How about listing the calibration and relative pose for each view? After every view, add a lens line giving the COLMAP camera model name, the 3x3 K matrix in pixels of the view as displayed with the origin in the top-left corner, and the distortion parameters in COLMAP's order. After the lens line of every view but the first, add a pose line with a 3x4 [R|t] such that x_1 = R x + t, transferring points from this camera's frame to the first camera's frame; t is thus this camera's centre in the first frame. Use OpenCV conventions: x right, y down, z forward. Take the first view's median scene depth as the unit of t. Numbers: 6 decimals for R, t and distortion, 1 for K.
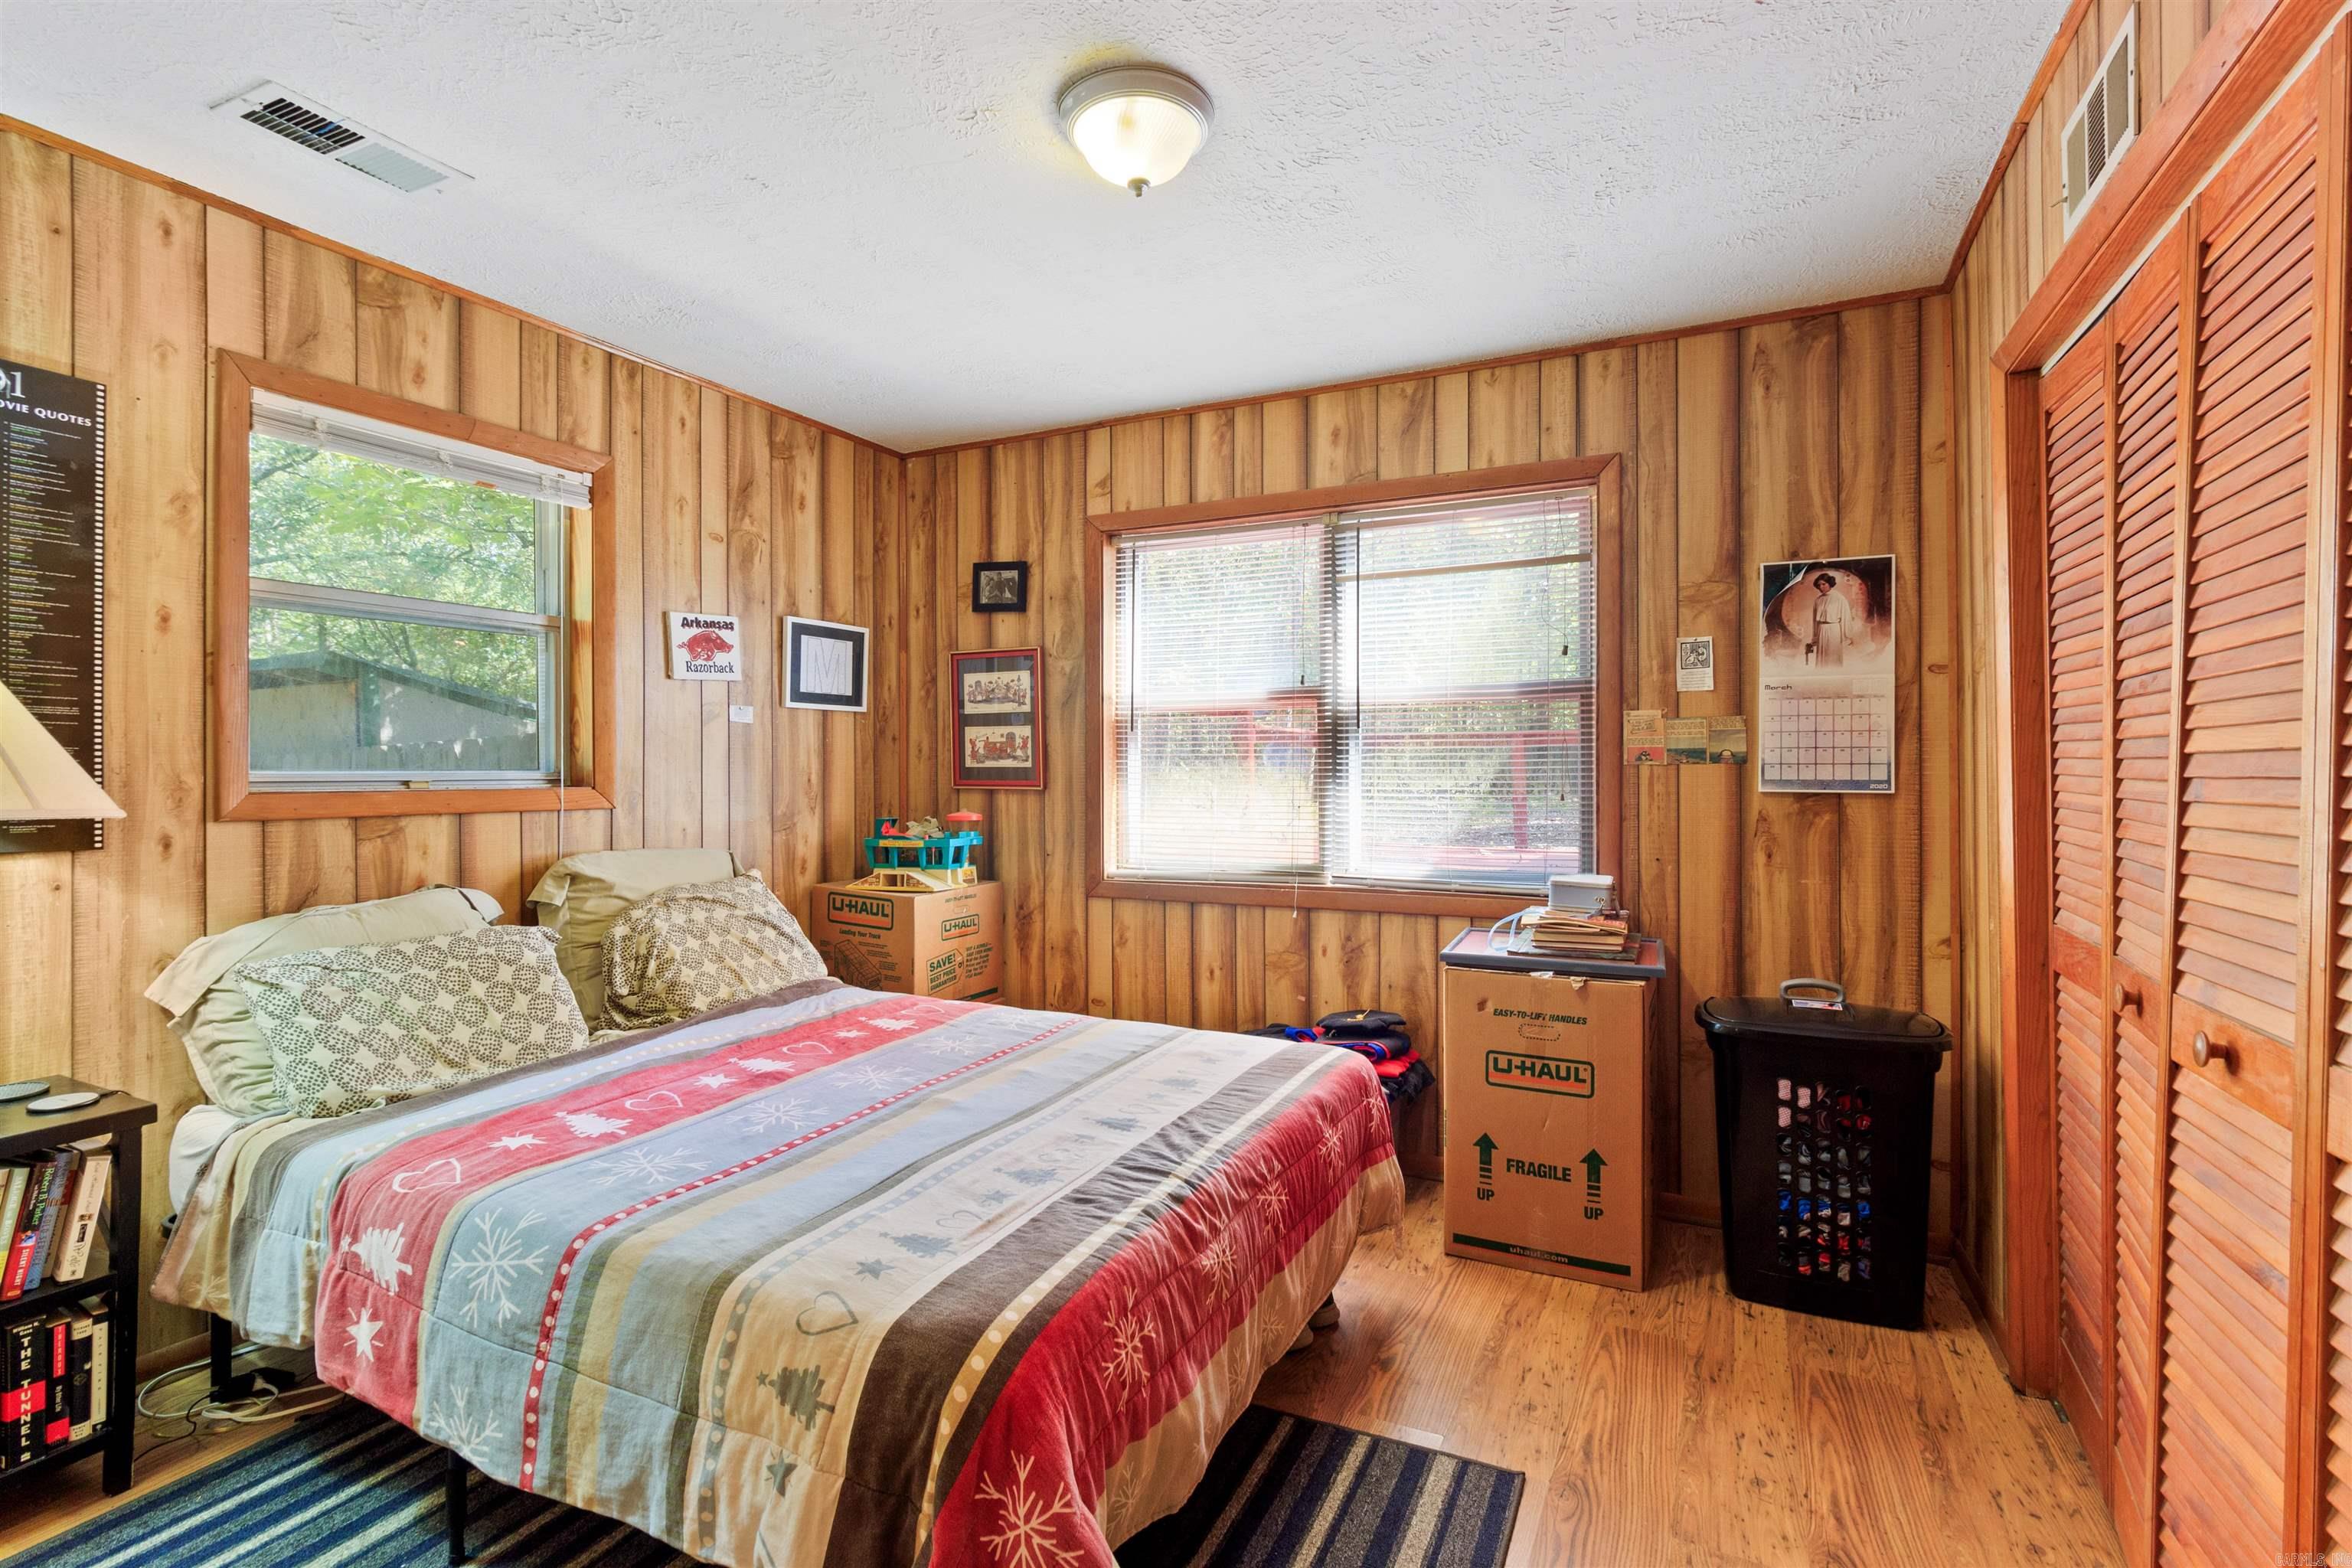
lens RADIAL K [[1071.9, 0, 1176.0], [0, 1071.9, 784.0], [0, 0, 1]] dist [-0.002450, 0.000010]
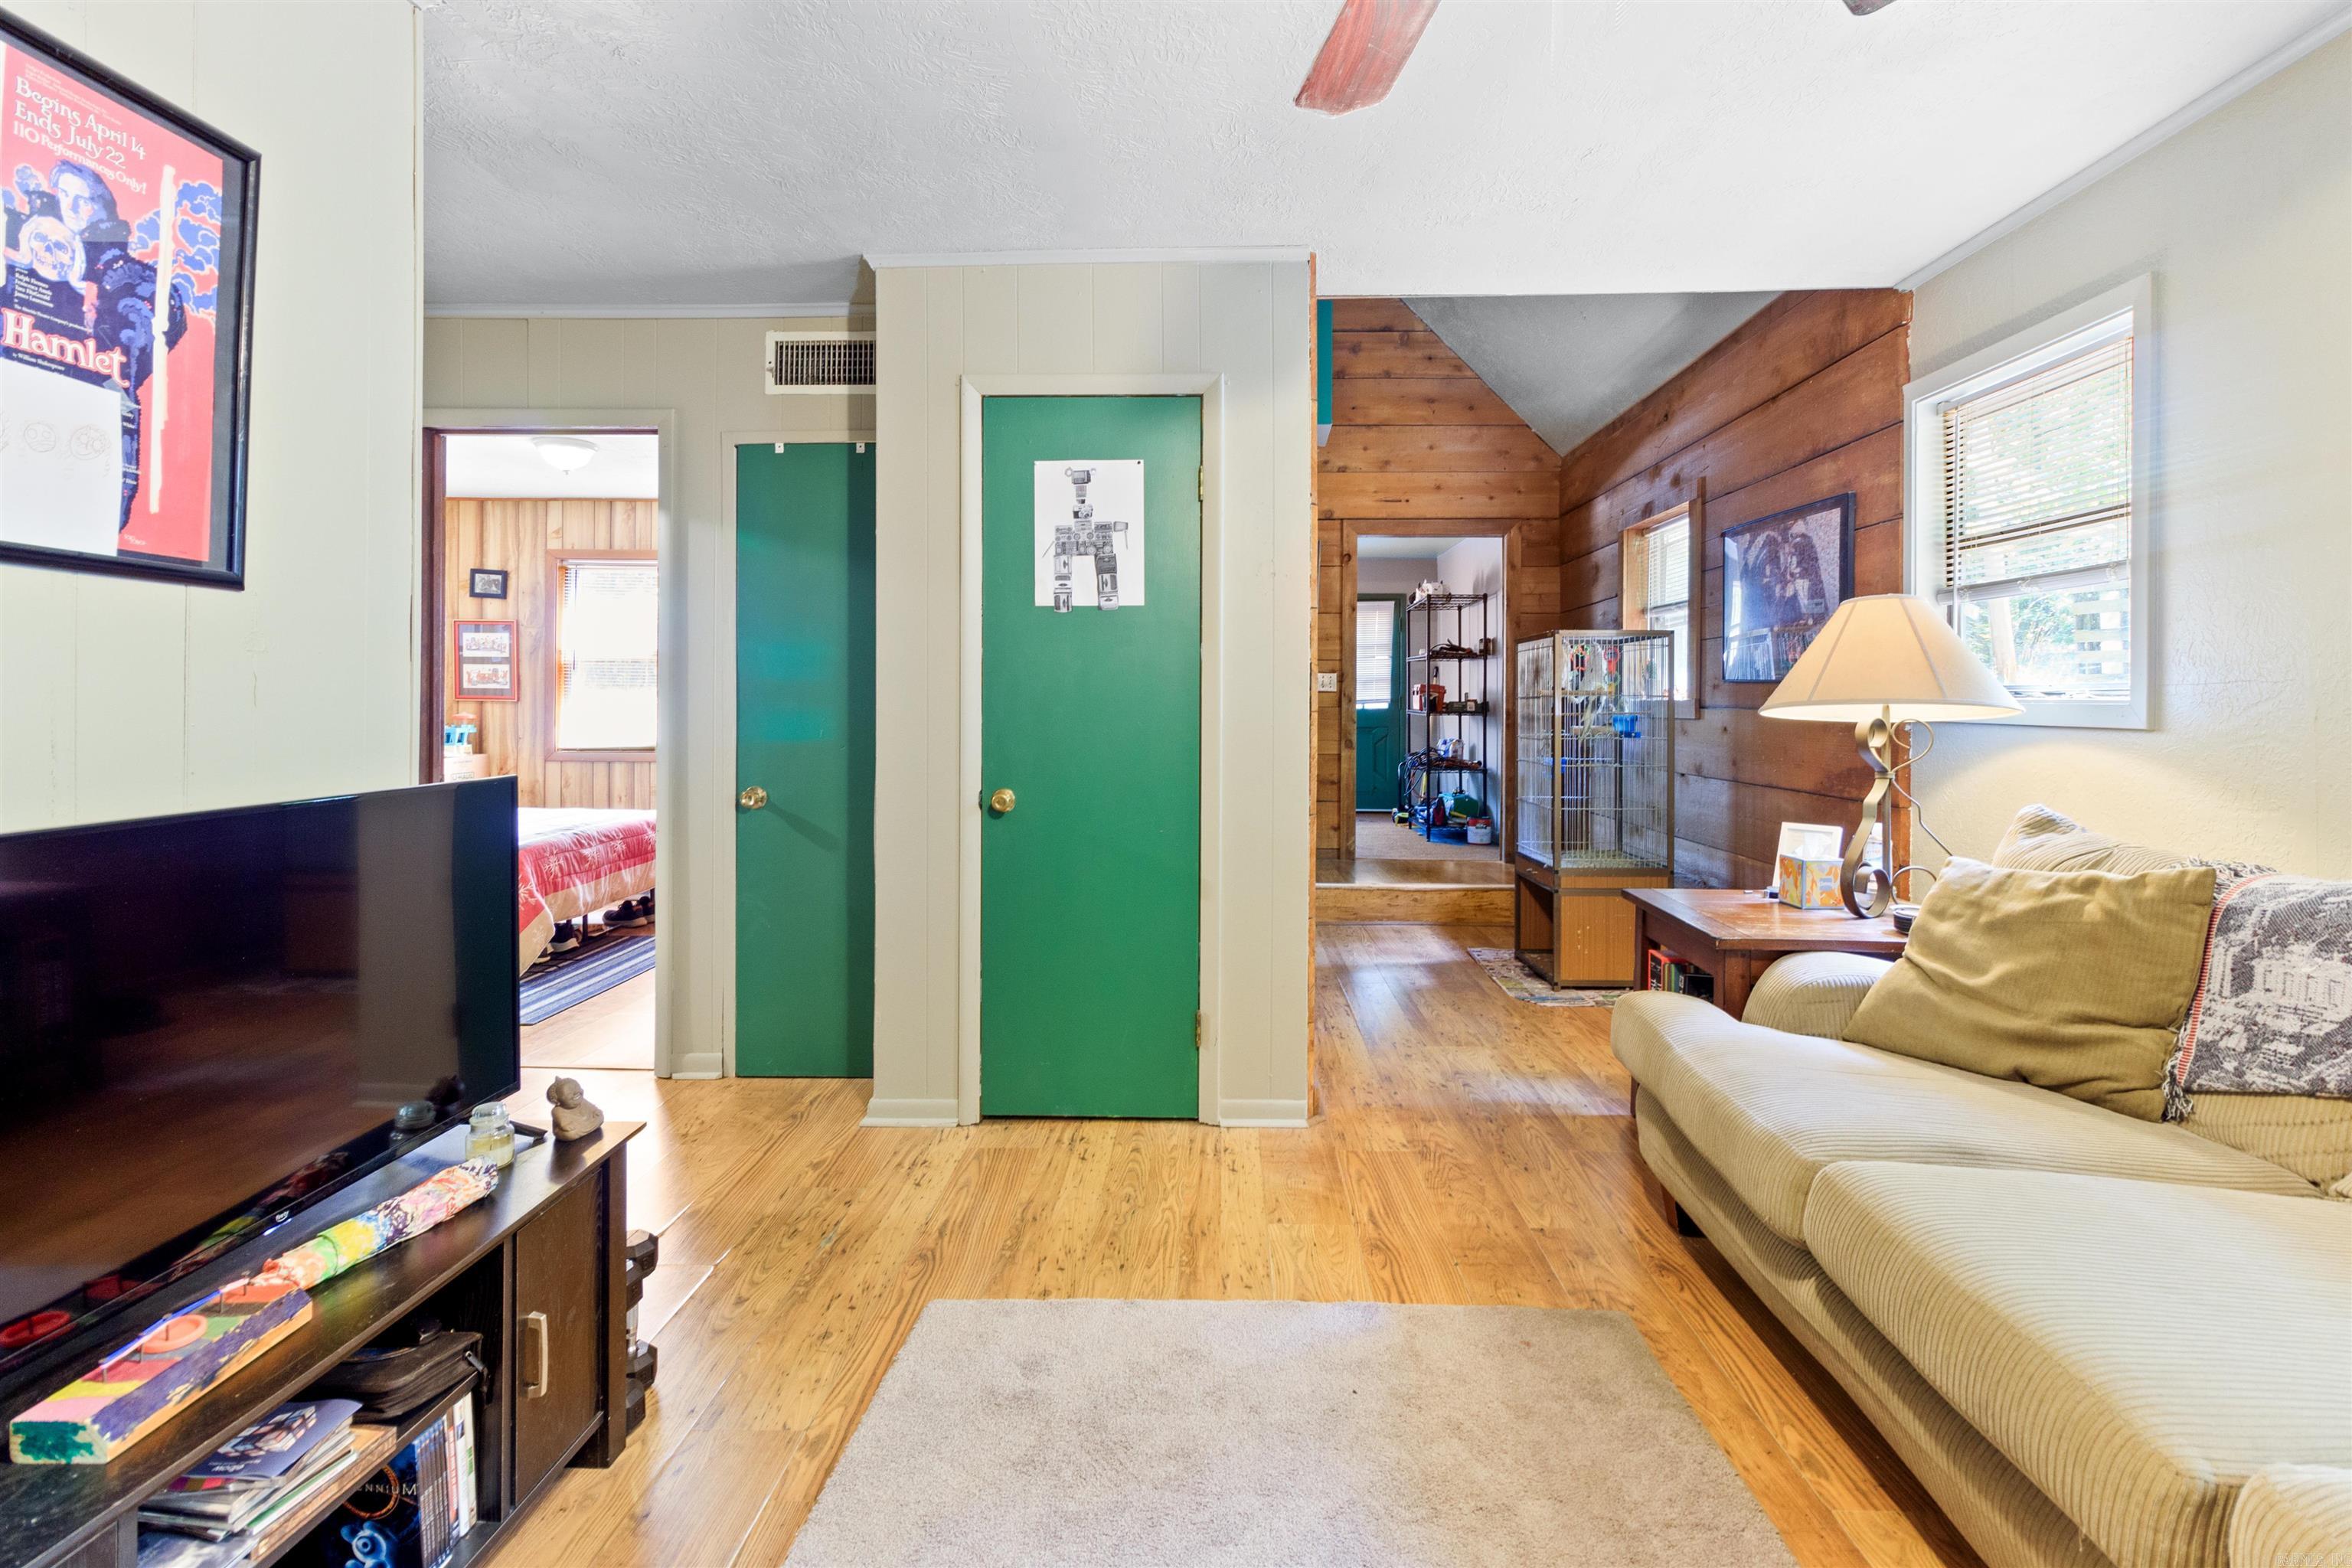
lens RADIAL K [[1104.7, 0, 1188.1], [0, 1104.7, 702.9], [0, 0, 1]] dist [-0.002016, 0.000220]
pose [[0.906362, 0.006617, 0.422450, 0.116269], [-0.003512, 0.999961, -0.008130, 0.020050], [-0.422487, 0.005885, 0.906350, -1.181164]]
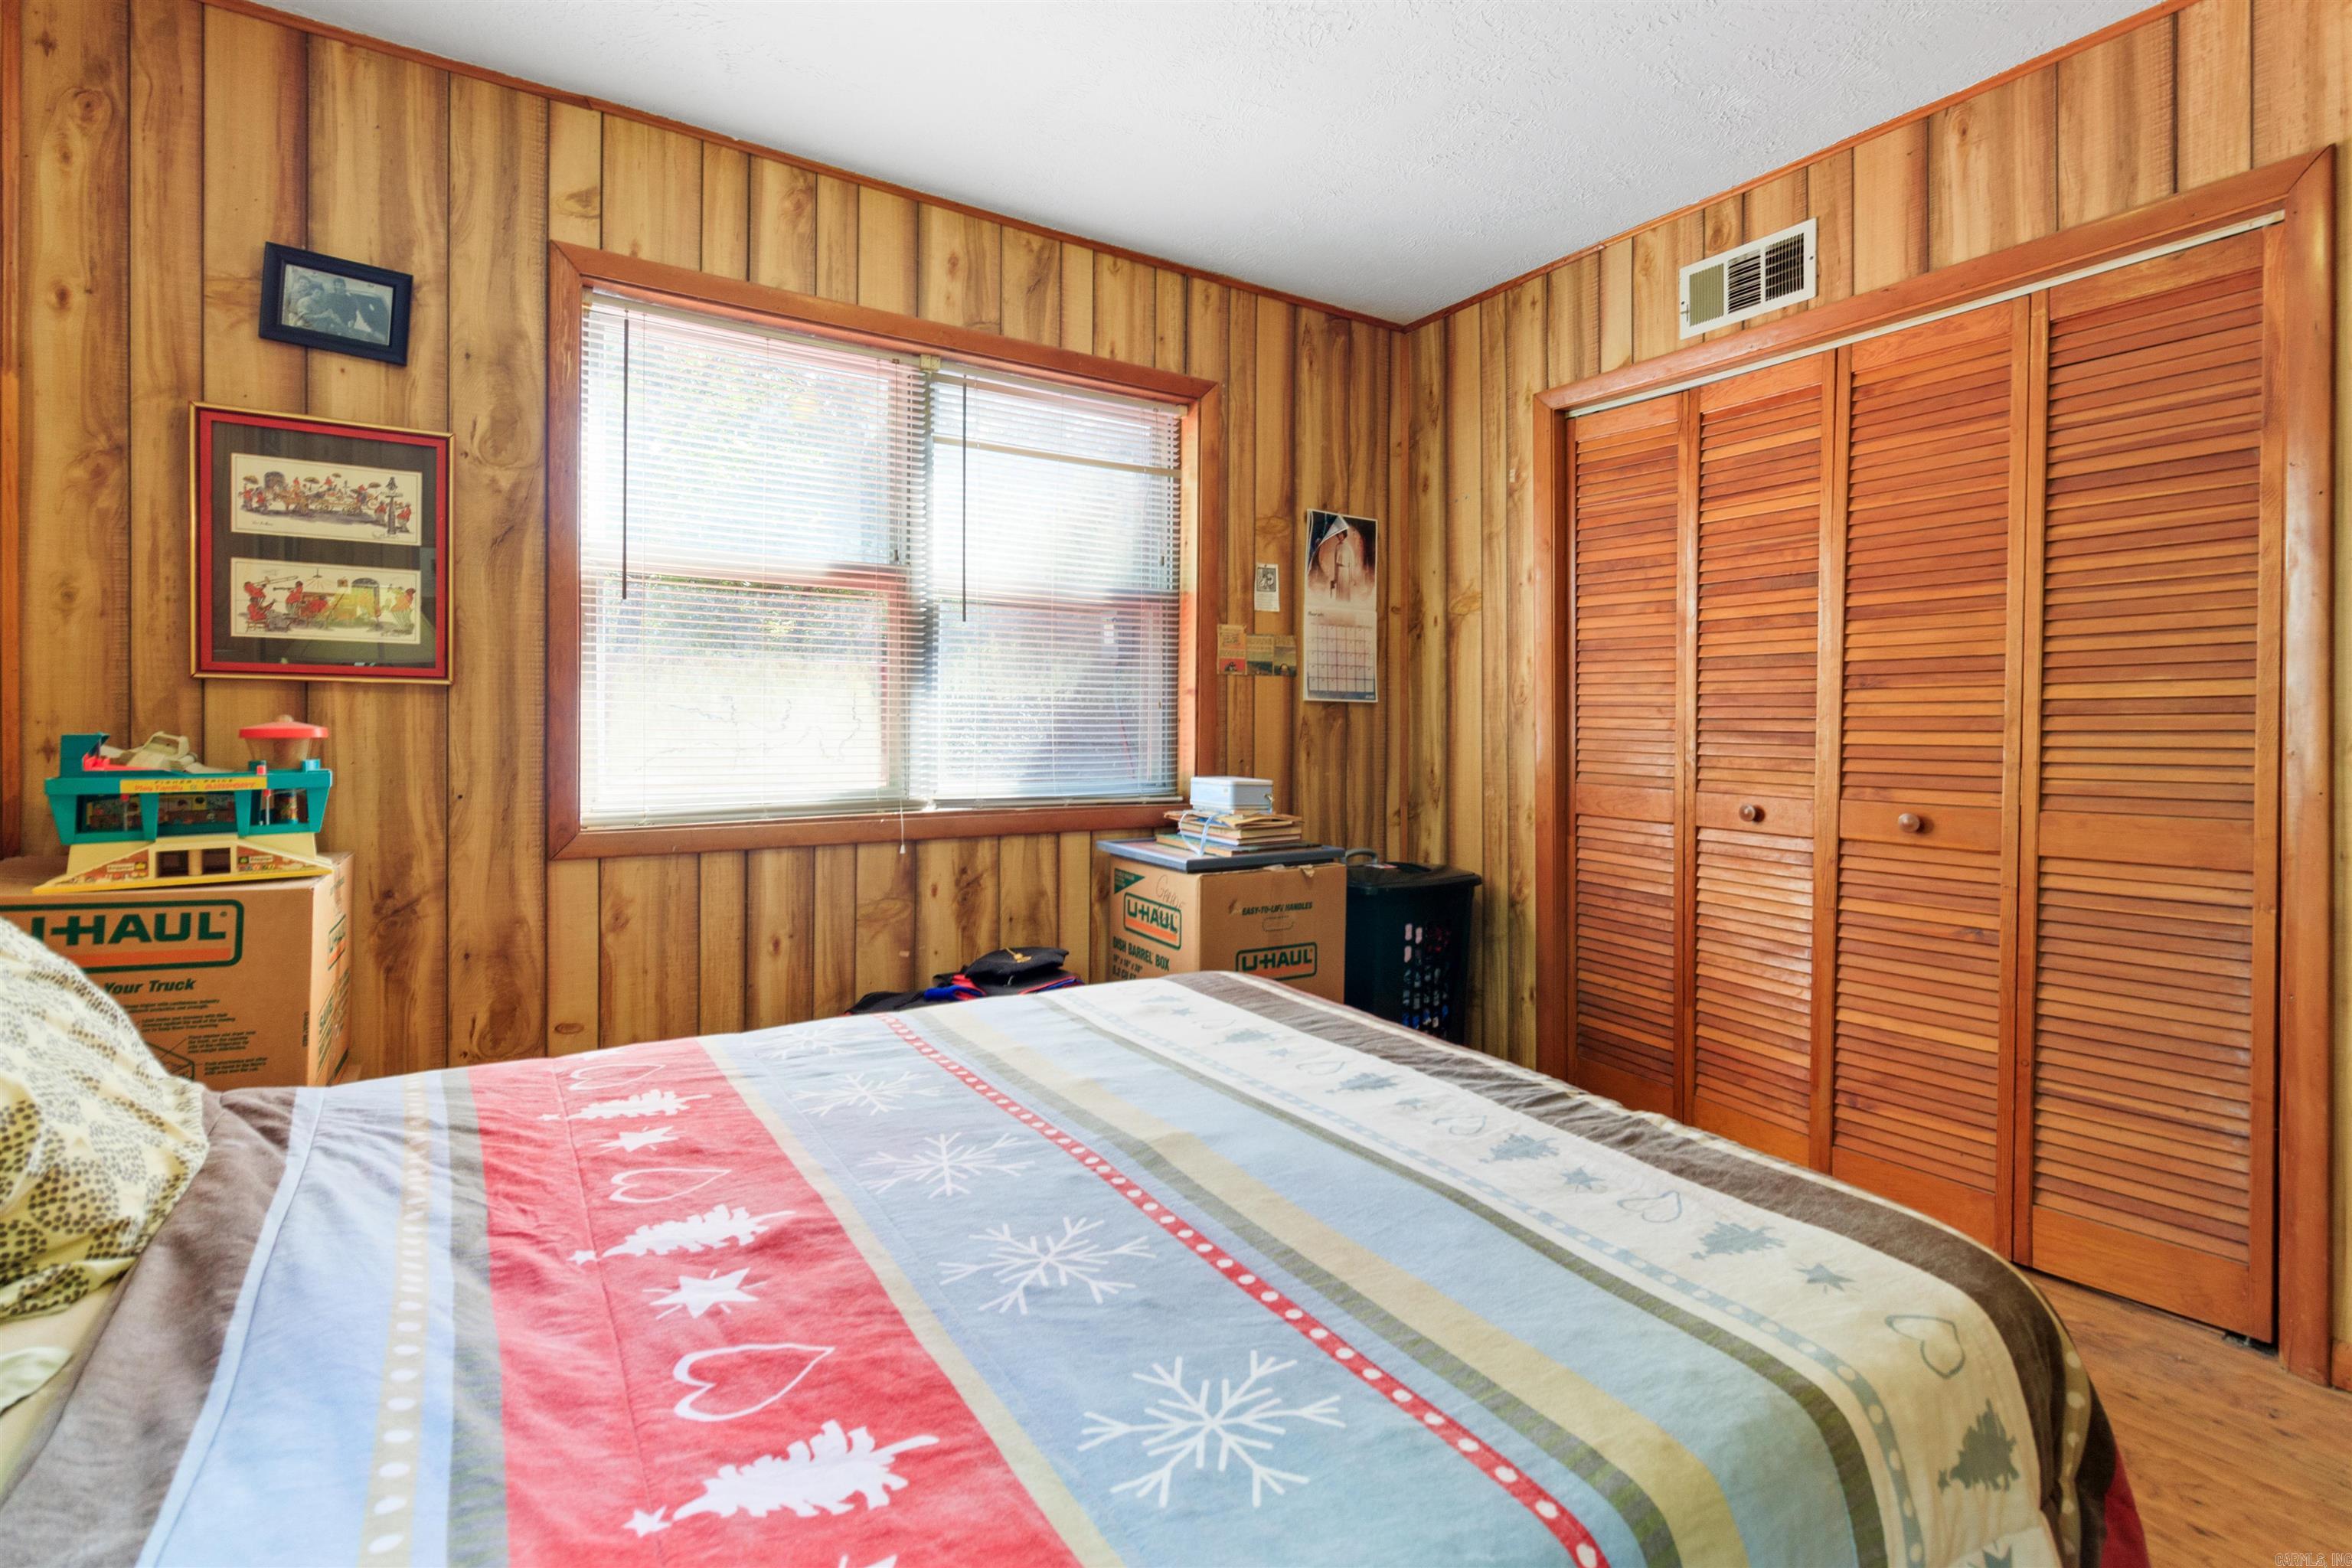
lens RADIAL K [[1089.3, 0, 1177.6], [0, 1089.3, 733.3], [0, 0, 1]] dist [0.000793, 0.000409]
pose [[0.526683, -0.002924, 0.850057, -0.445029], [-0.000311, 0.999993, 0.003632, 0.031359], [-0.850062, -0.002177, 0.526678, 0.383659]]
